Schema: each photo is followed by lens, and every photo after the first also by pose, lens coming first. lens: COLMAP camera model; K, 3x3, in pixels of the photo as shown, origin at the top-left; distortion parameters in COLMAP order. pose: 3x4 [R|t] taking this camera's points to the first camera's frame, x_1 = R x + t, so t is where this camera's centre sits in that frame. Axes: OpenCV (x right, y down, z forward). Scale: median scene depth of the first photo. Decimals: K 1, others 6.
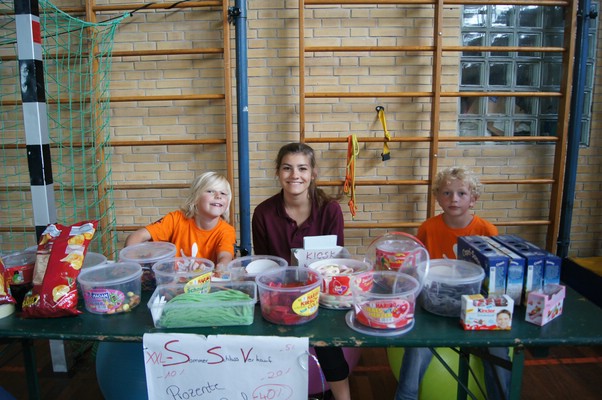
lens RADIAL K [[500.2, 0, 301.0], [0, 500.2, 200.0], [0, 0, 1]] dist [-0.096966, 0.002215]
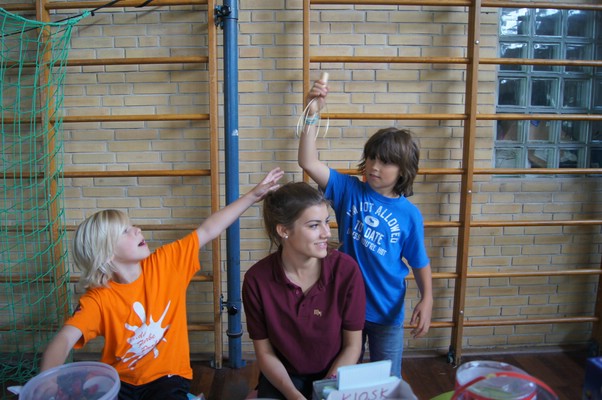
lens RADIAL K [[500.2, 0, 301.0], [0, 500.2, 200.0], [0, 0, 1]] dist [-0.096966, 0.002215]
pose [[0.999776, 0.006305, 0.020213, -0.020584], [-0.005793, 0.999663, -0.025286, -0.053781], [-0.020365, 0.025163, 0.999476, 0.194789]]
